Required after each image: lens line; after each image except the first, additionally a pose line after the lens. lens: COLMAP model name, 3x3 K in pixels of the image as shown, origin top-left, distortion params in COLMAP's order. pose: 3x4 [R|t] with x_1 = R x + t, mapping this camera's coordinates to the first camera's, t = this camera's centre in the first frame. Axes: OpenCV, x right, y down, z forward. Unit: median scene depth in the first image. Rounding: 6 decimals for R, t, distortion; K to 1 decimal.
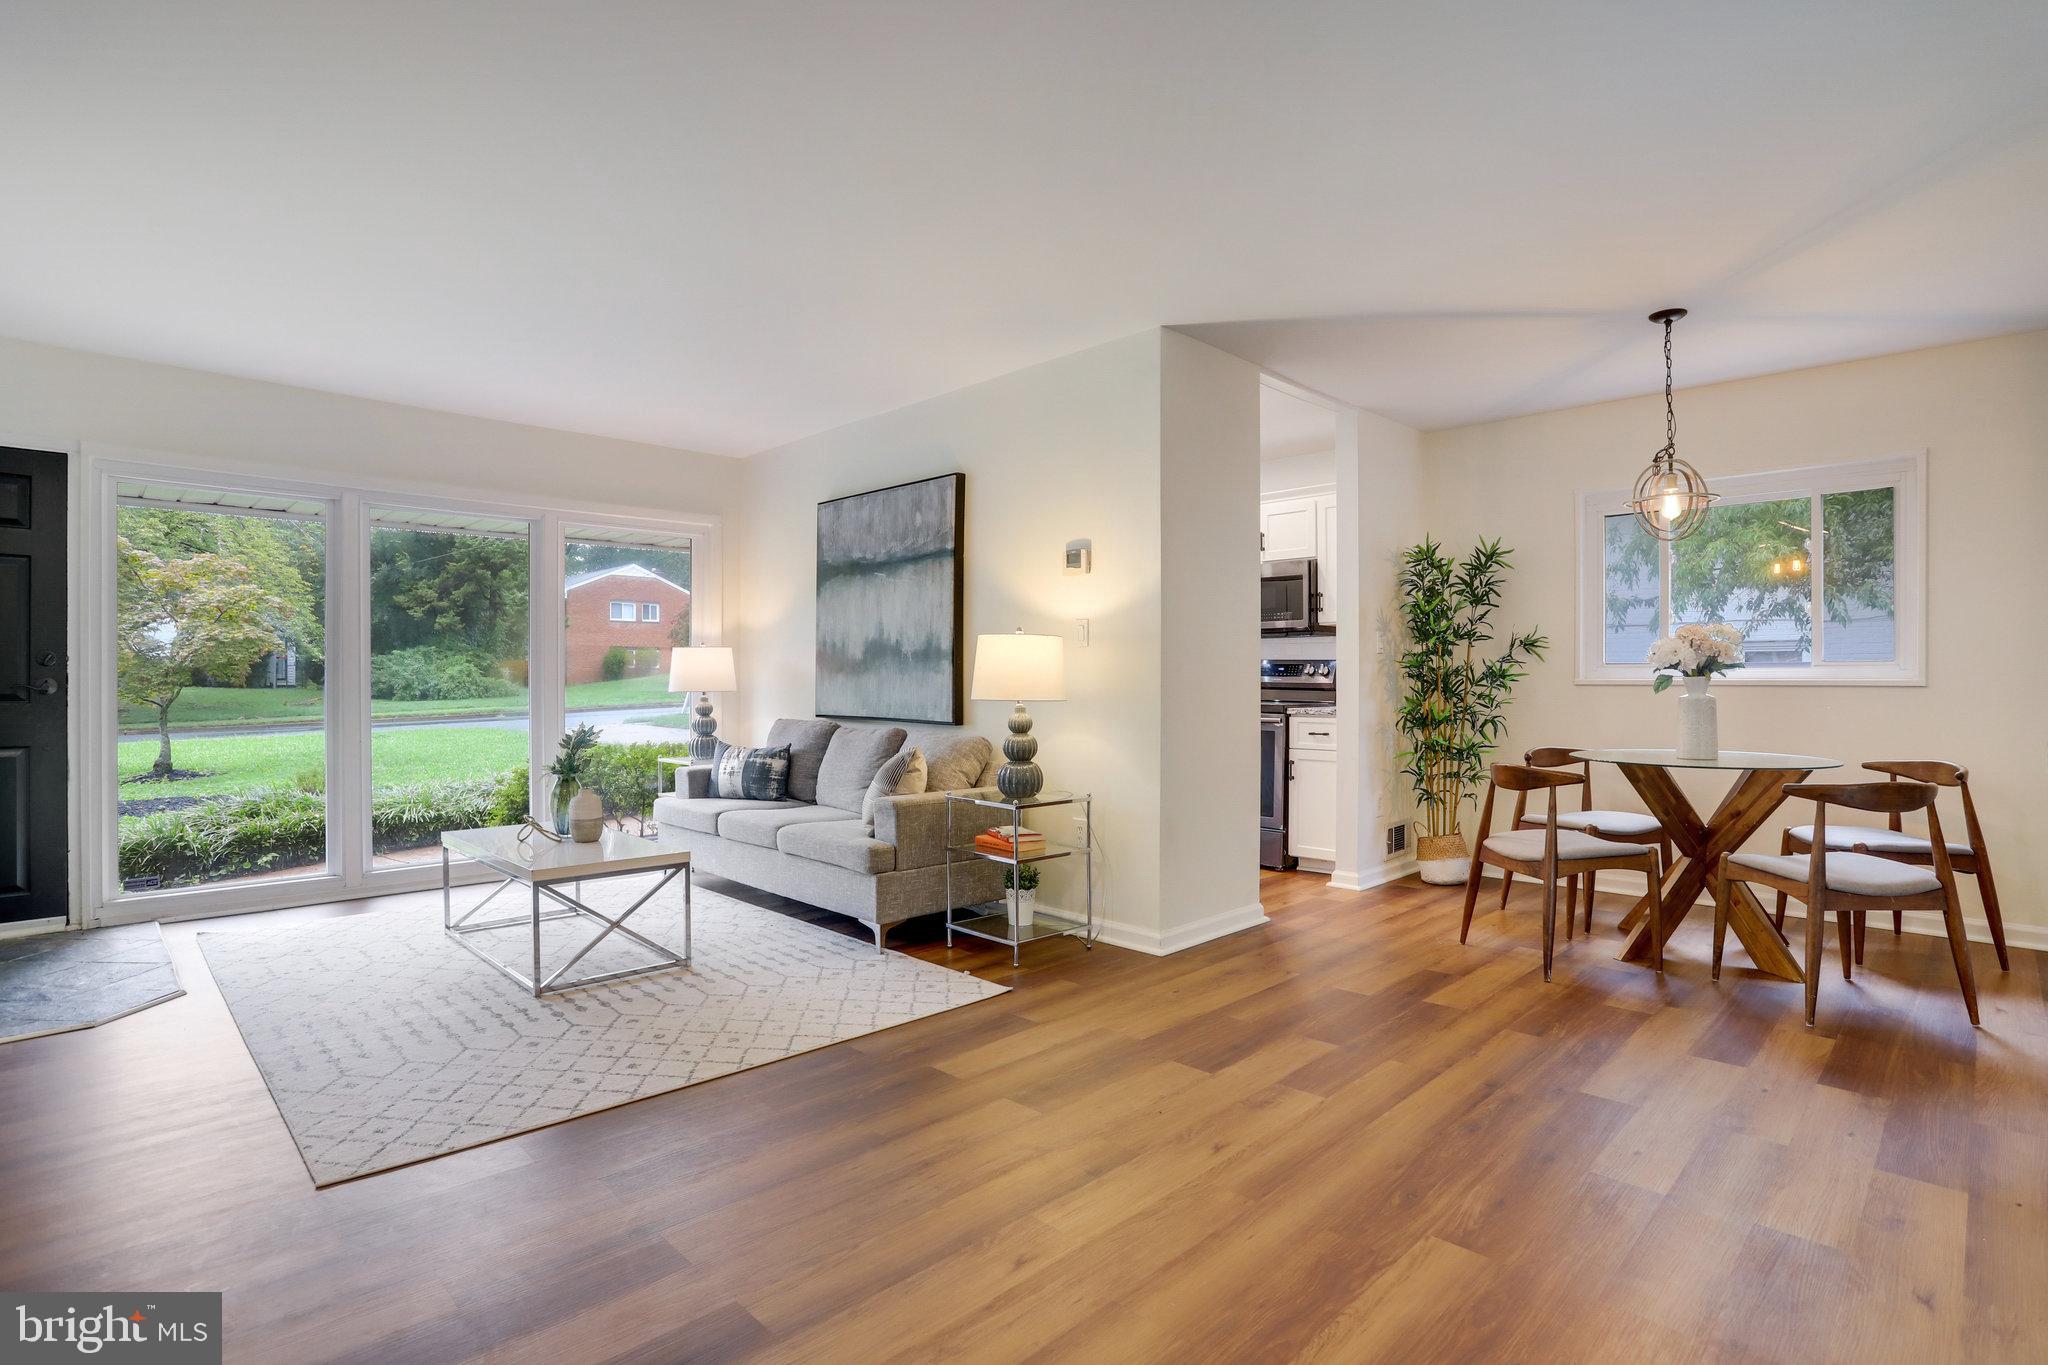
lens RADIAL K [[1006.9, 0, 1027.5], [0, 1006.9, 677.7], [0, 0, 1]] dist [-0.071965, 0.028376]
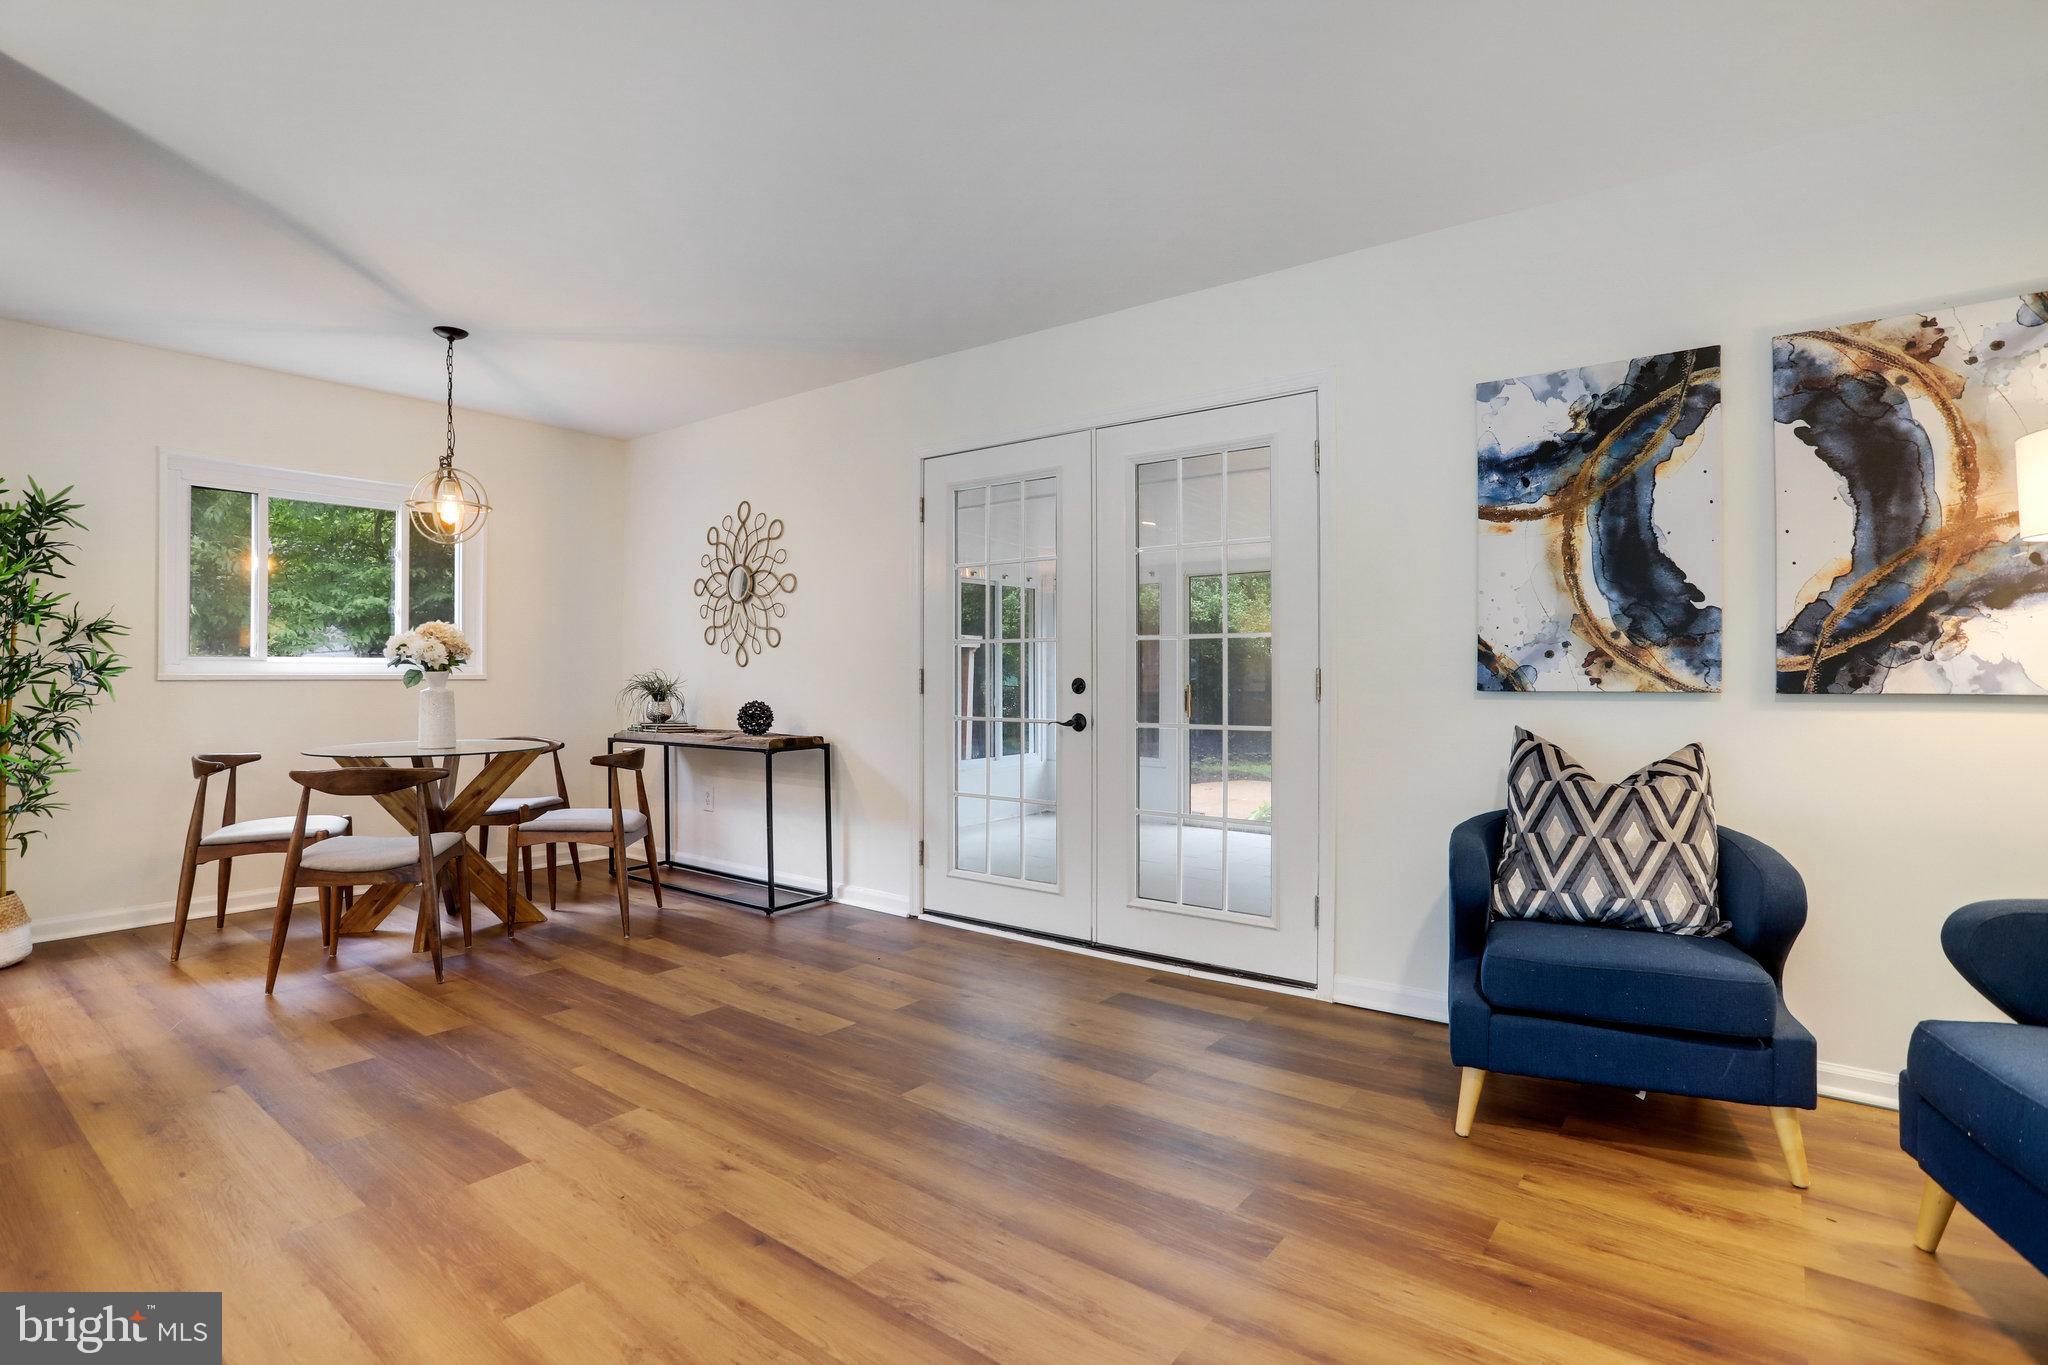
lens RADIAL K [[1001.3, 0, 1025.3], [0, 1001.3, 662.5], [0, 0, 1]] dist [-0.066437, 0.032206]
pose [[-0.127046, 0.011976, 0.991825, -0.515950], [-0.001573, 0.999923, -0.012276, 0.001354], [-0.991896, -0.003120, -0.127017, 0.551218]]
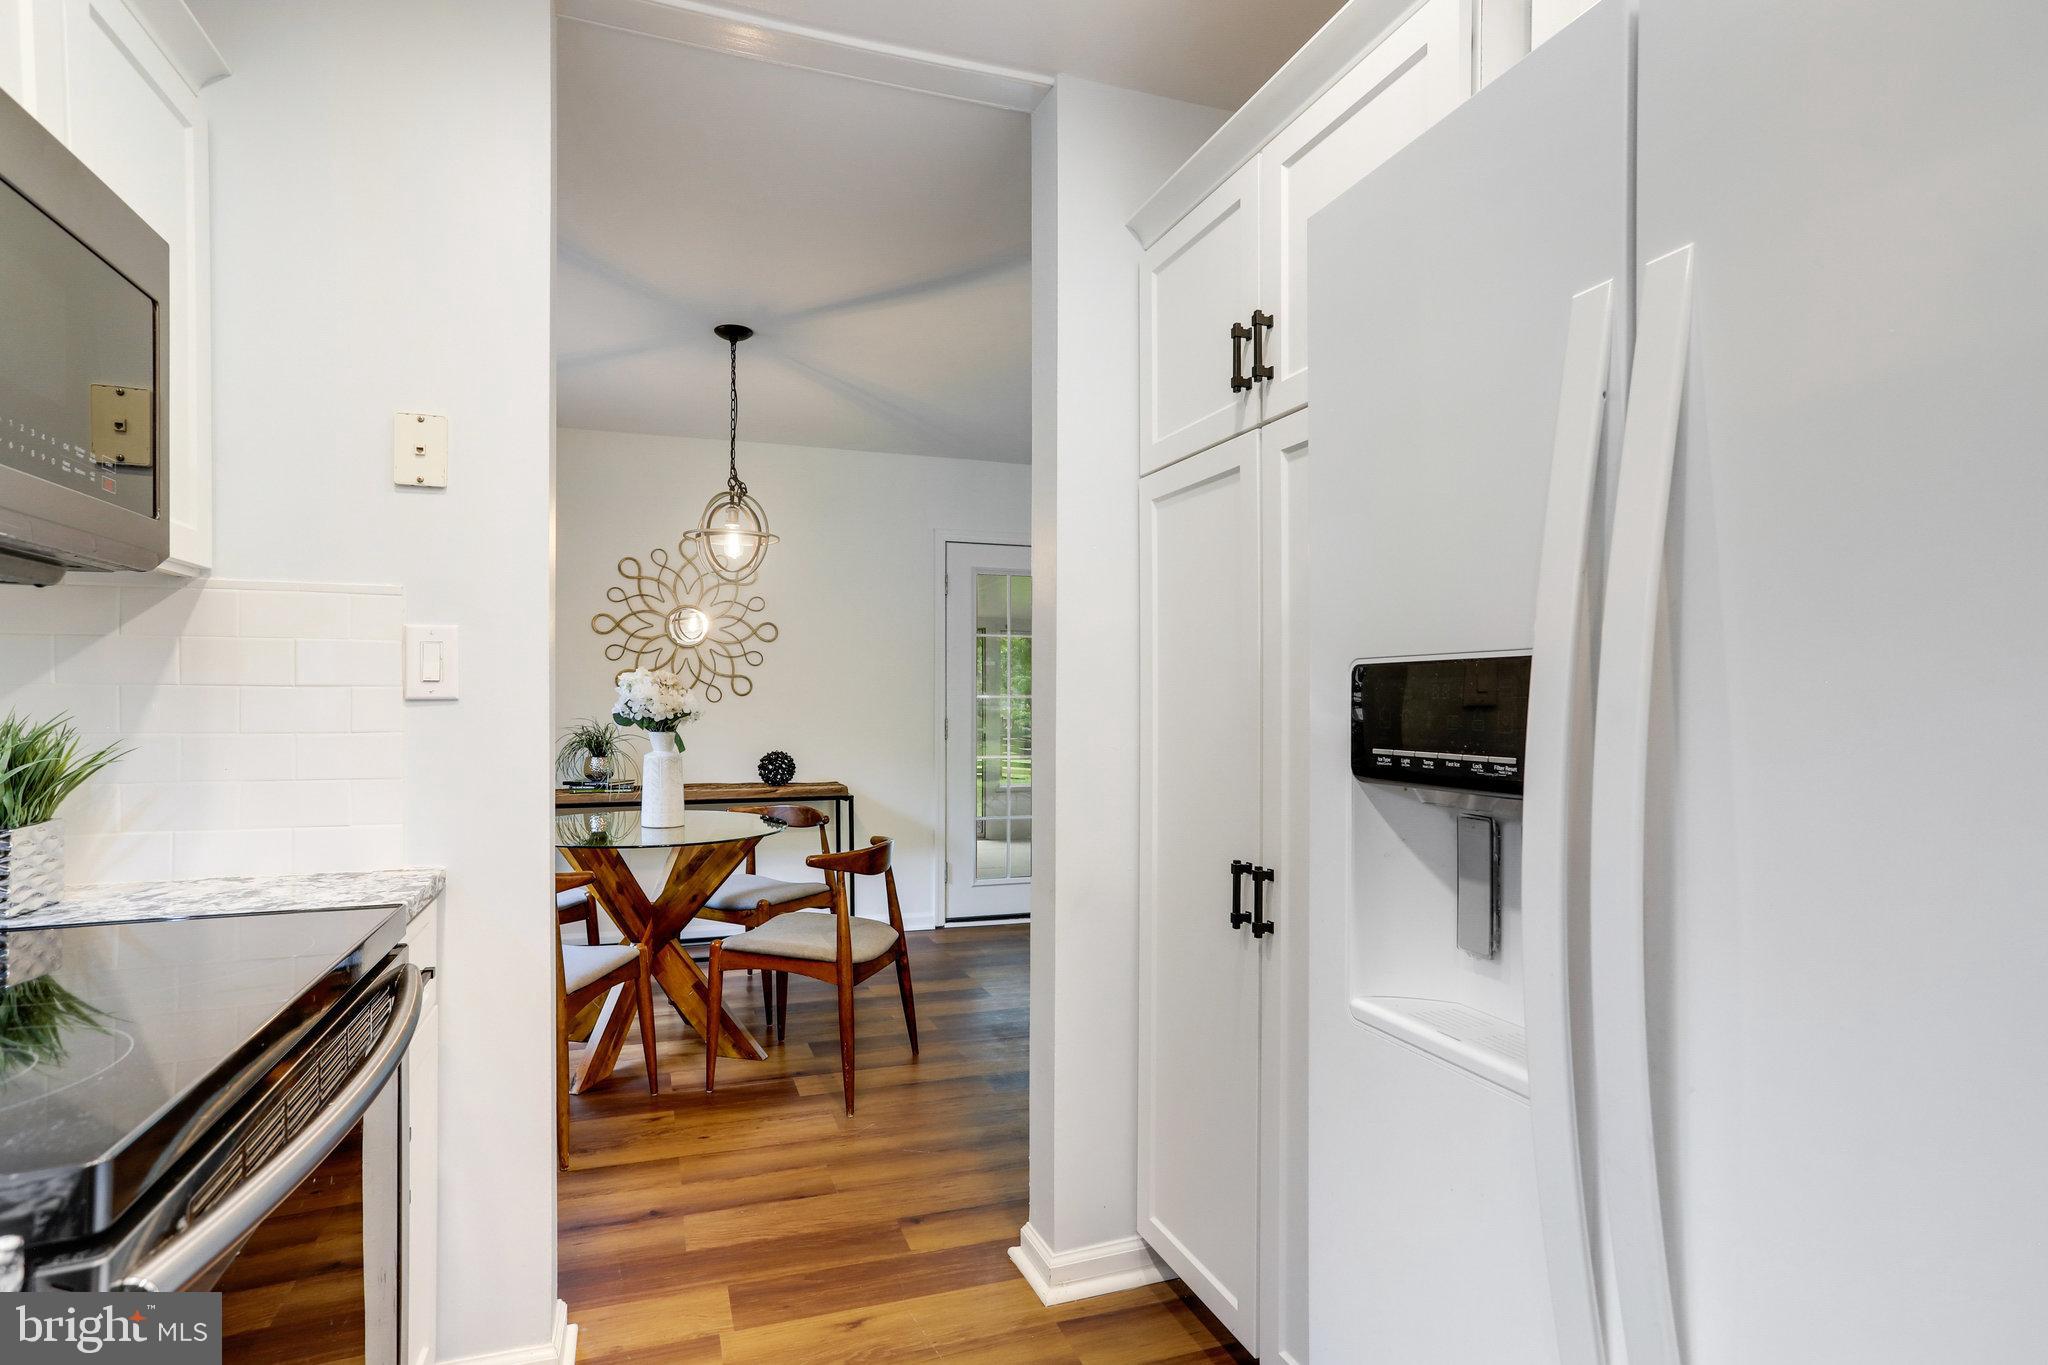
lens RADIAL K [[999.4, 0, 966.1], [0, 999.4, 695.3], [0, 0, 1]] dist [-0.042228, 0.040413]
pose [[-0.892167, 0.001167, 0.451705, 0.049655], [-0.001009, 0.999989, -0.004576, -0.032871], [-0.451705, -0.004539, -0.892156, 1.853781]]
